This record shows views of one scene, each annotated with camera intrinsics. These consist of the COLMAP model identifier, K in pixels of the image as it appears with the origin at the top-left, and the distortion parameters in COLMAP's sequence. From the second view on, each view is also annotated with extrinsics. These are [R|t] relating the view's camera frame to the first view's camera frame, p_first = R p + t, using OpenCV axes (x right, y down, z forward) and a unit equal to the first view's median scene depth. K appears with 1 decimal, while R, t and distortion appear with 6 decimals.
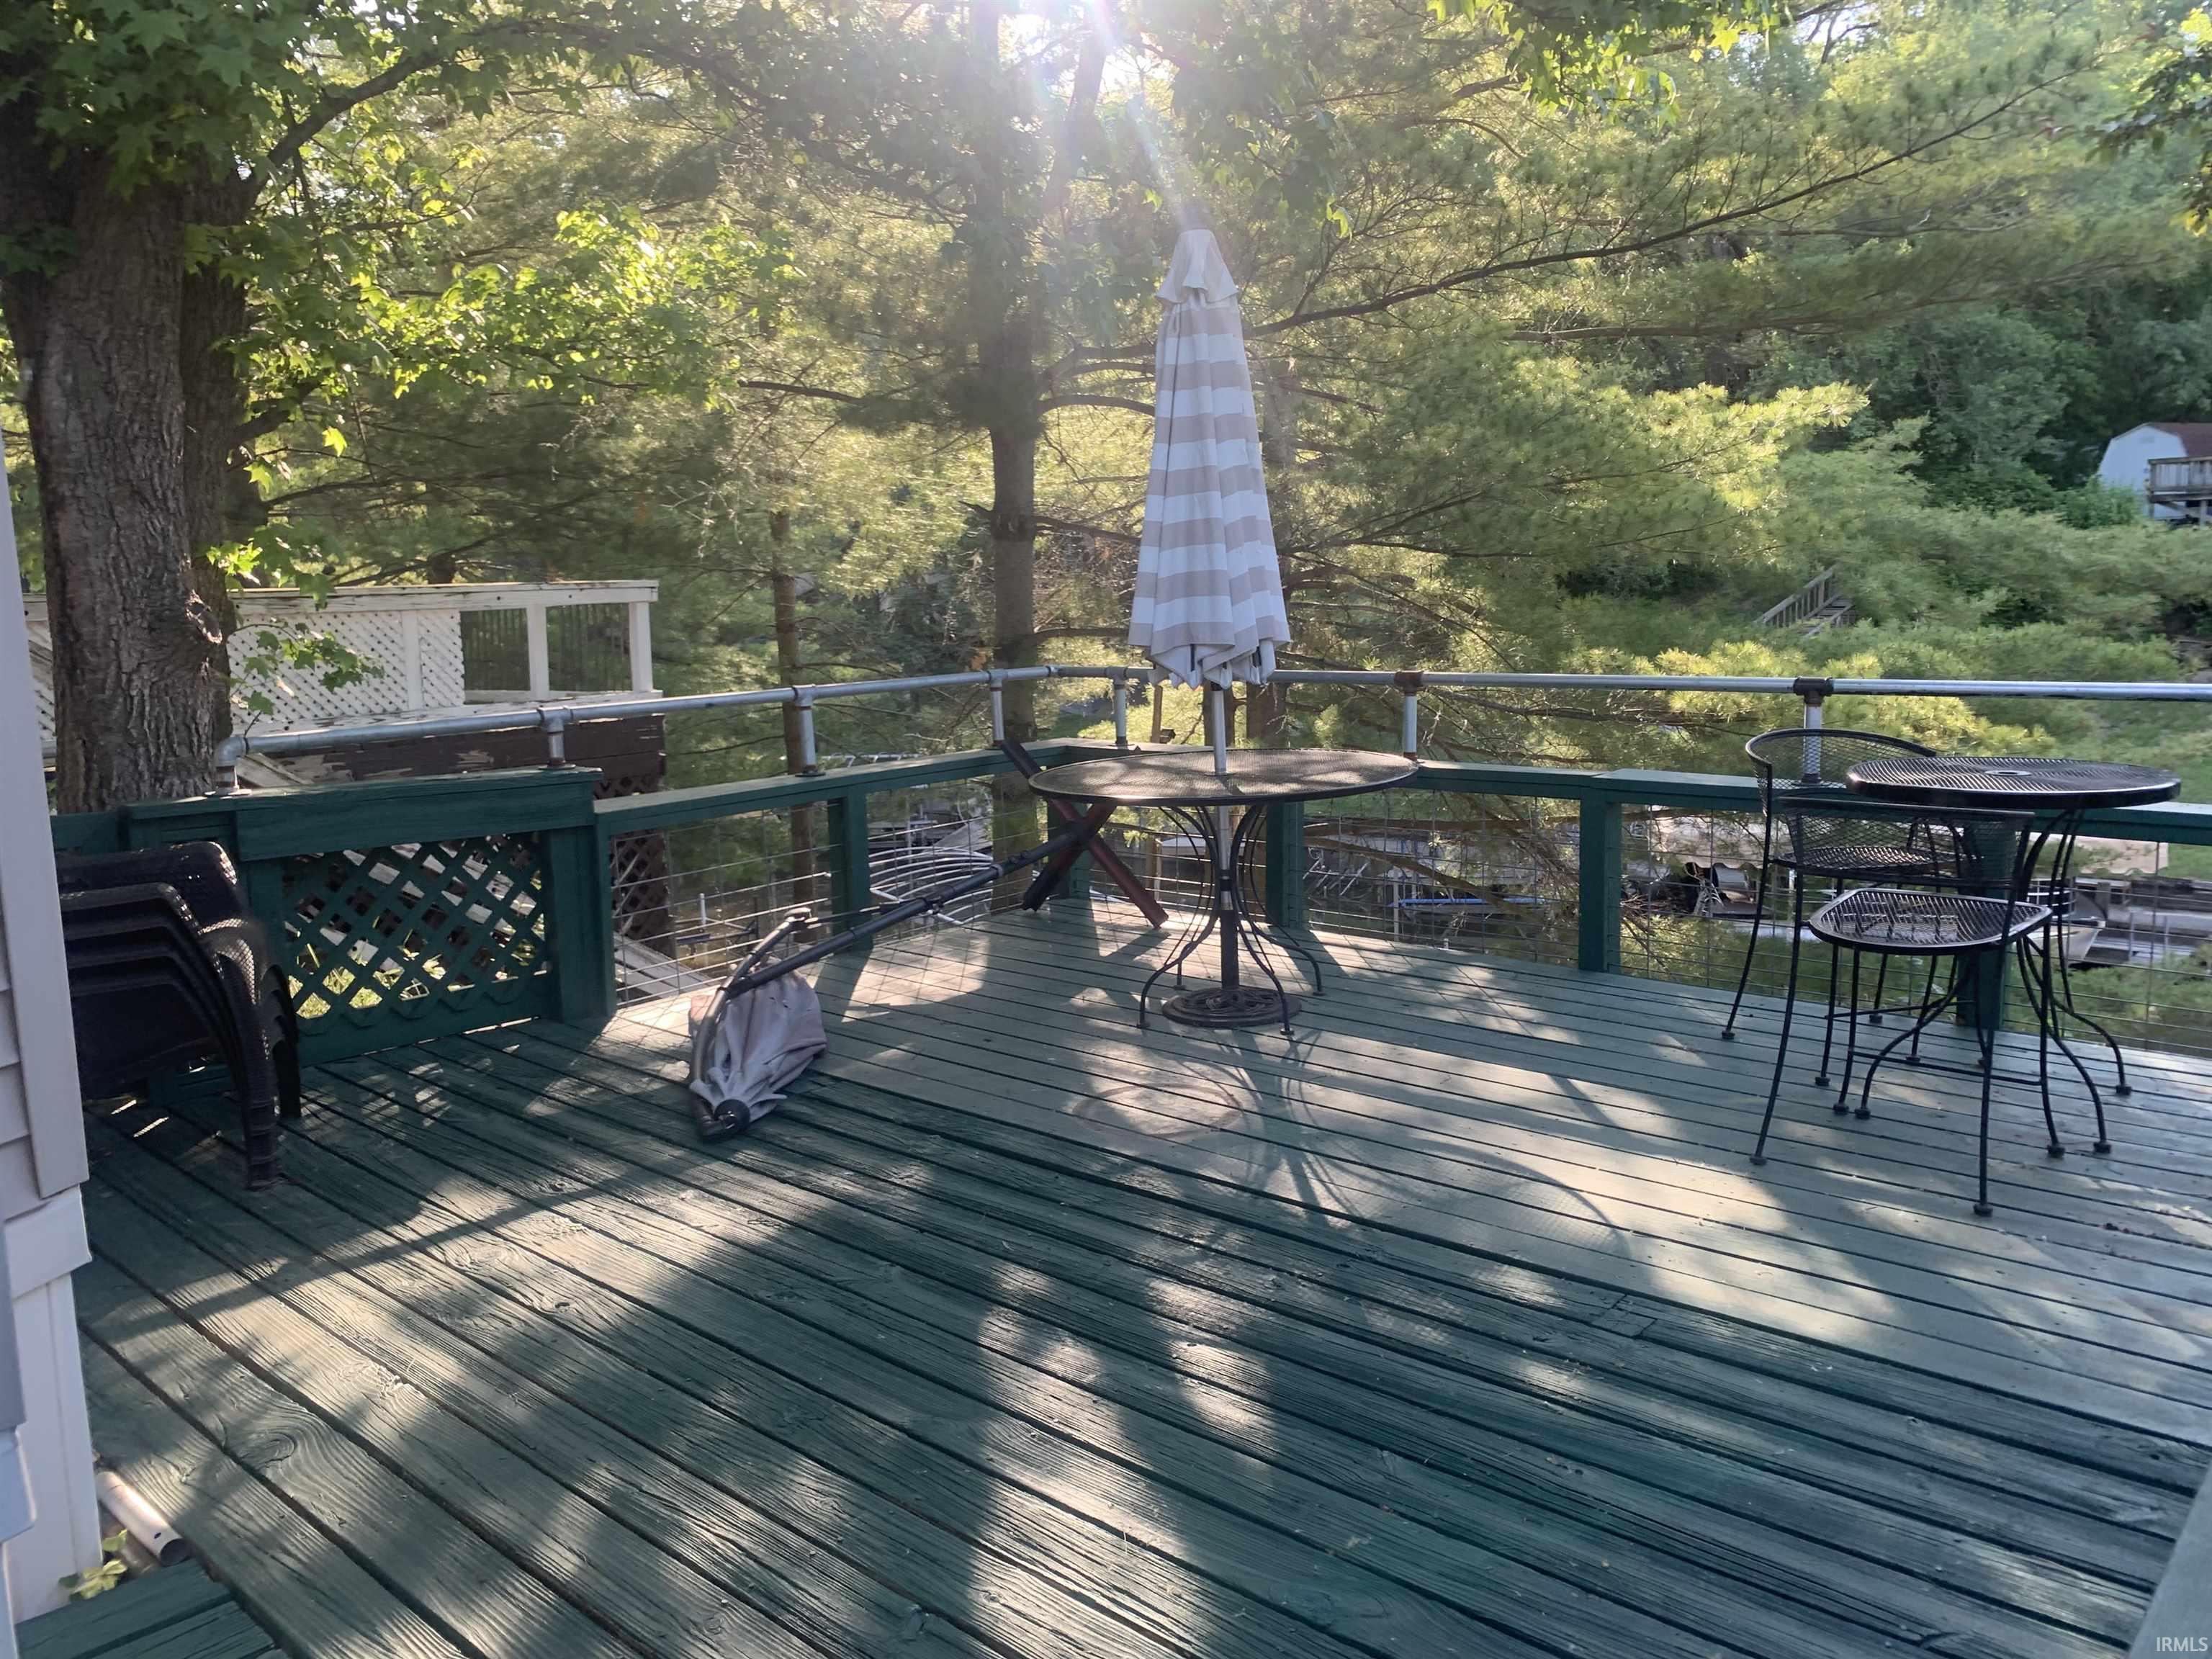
lens RADIAL K [[1673.3, 0, 1106.0], [0, 1673.3, 829.5], [0, 0, 1]] dist [-0.008002, -0.005091]
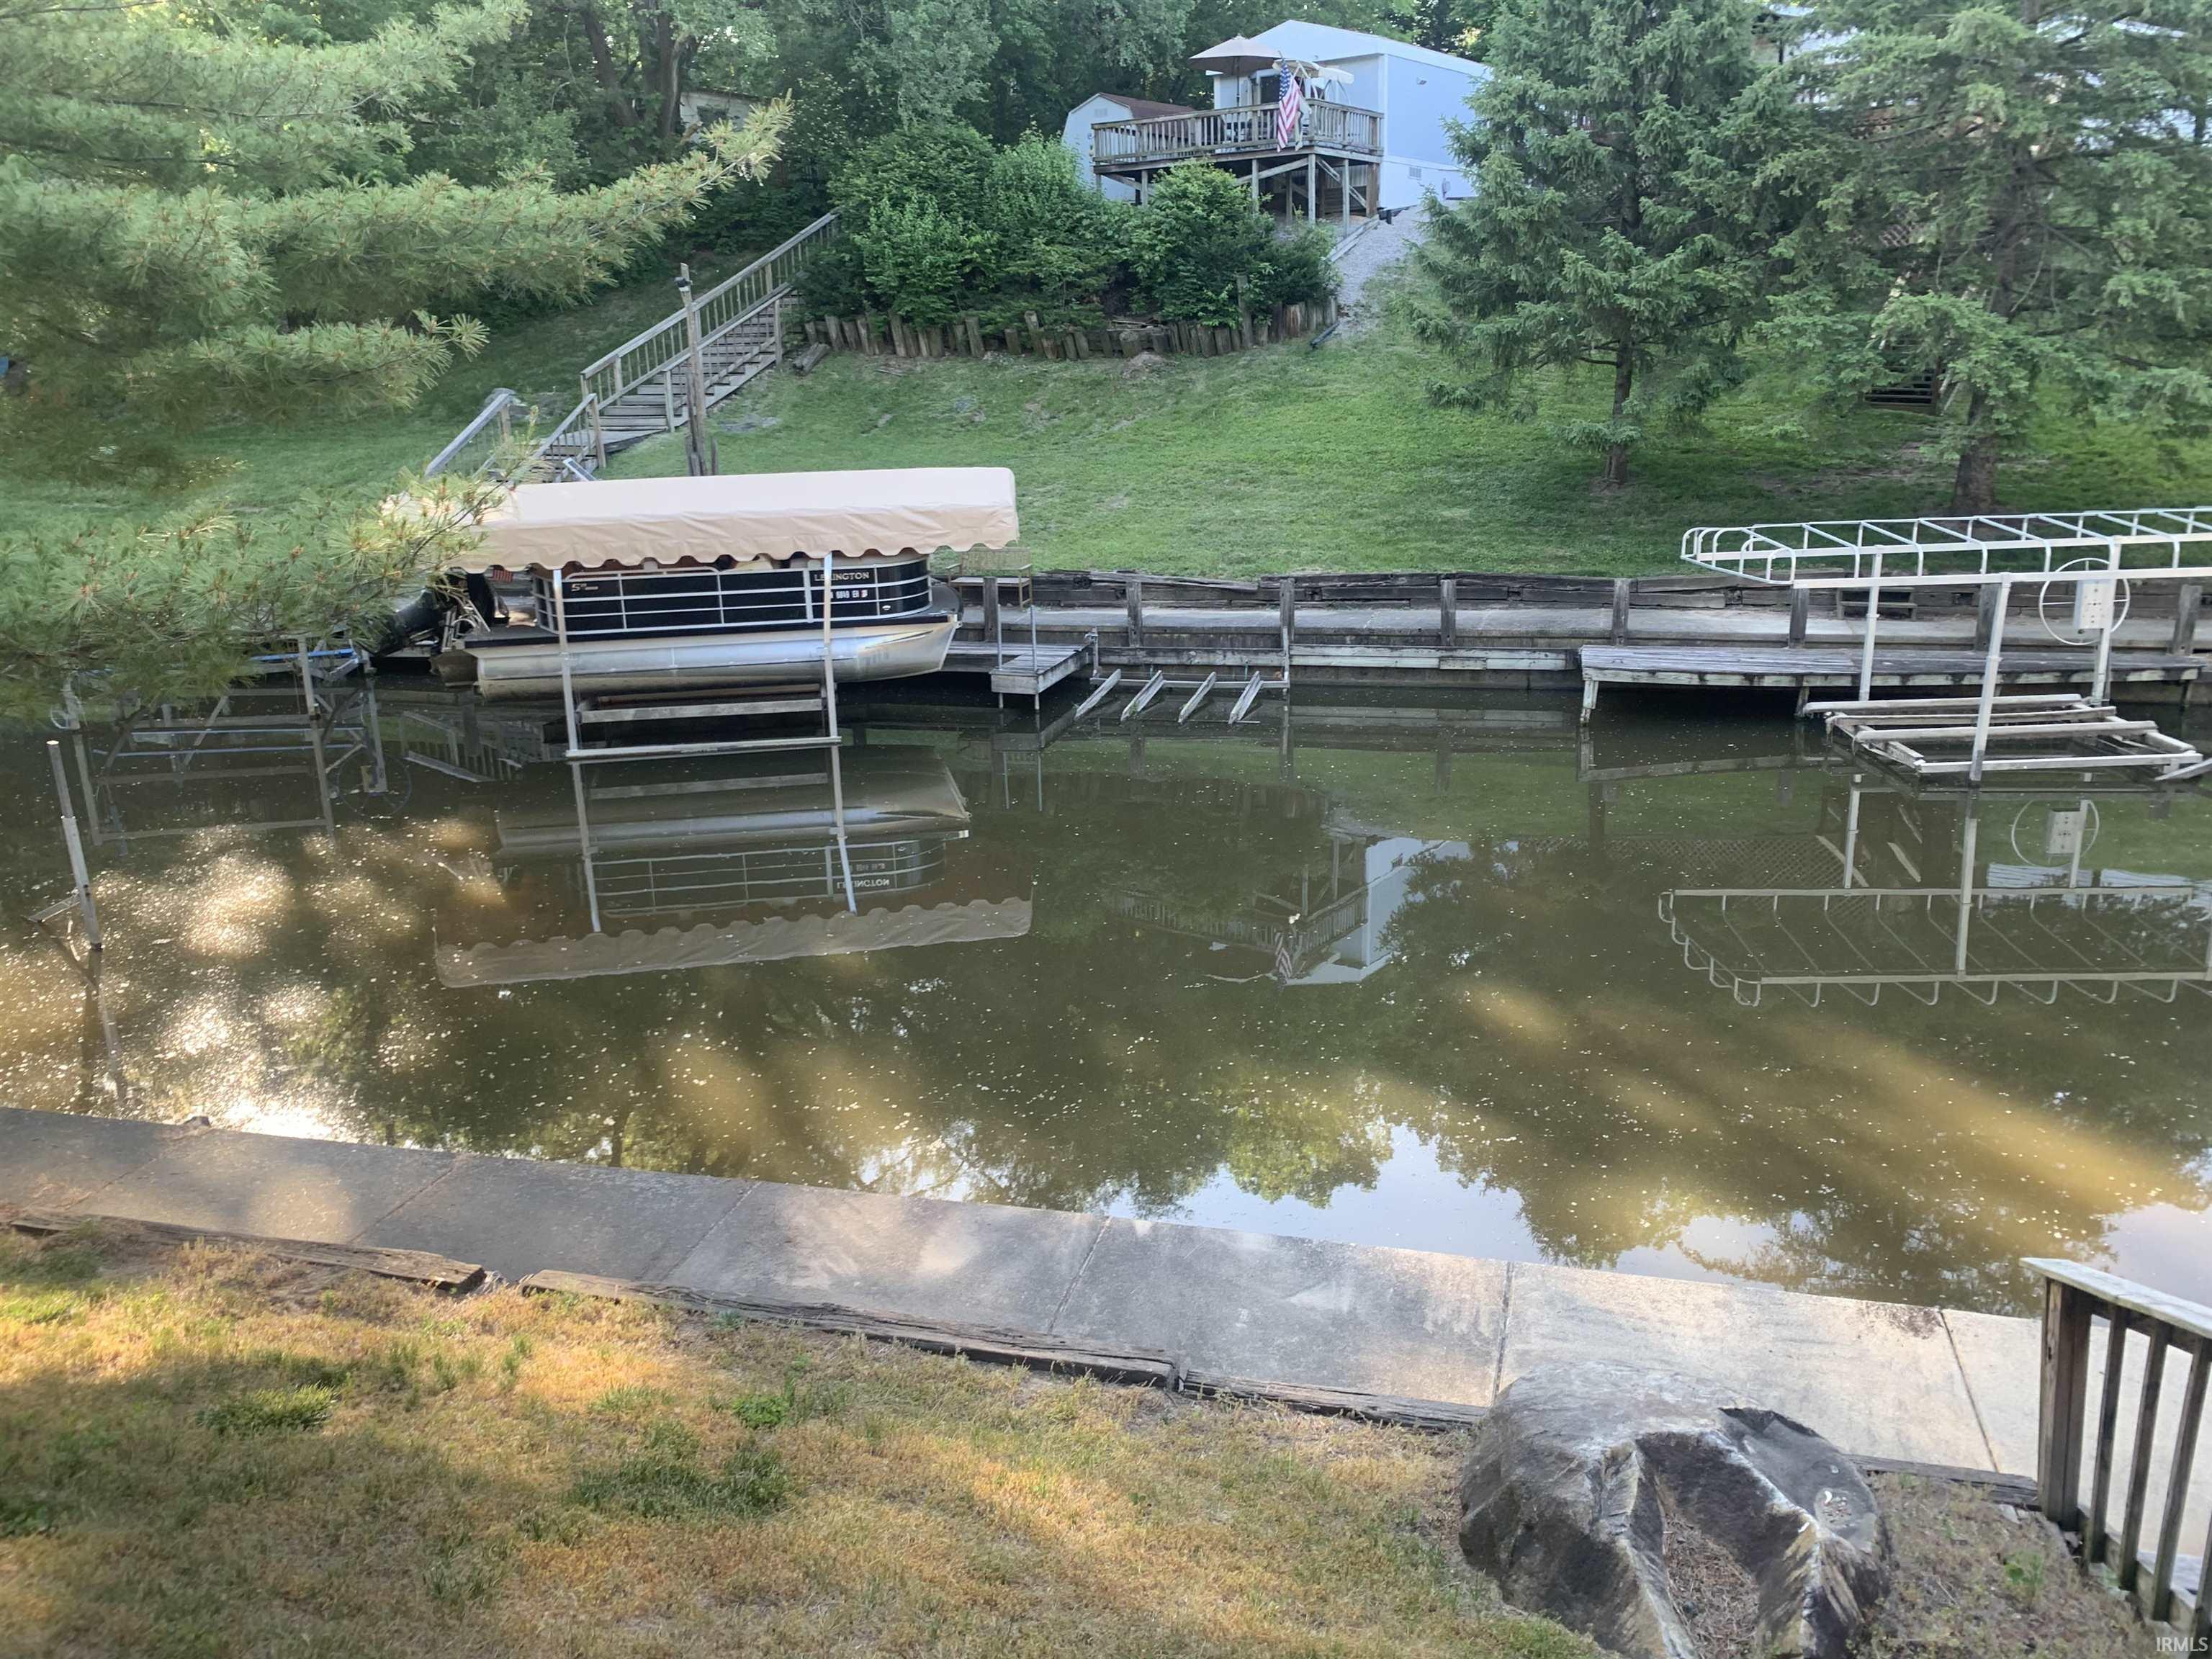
lens RADIAL K [[1673.3, 0, 1106.0], [0, 1673.3, 829.5], [0, 0, 1]] dist [-0.008002, -0.005091]
pose [[0.886148, -0.118818, 0.447911, 0.184117], [0.060148, 0.987885, 0.143060, 0.027750], [-0.459483, -0.099831, 0.882558, 0.160151]]
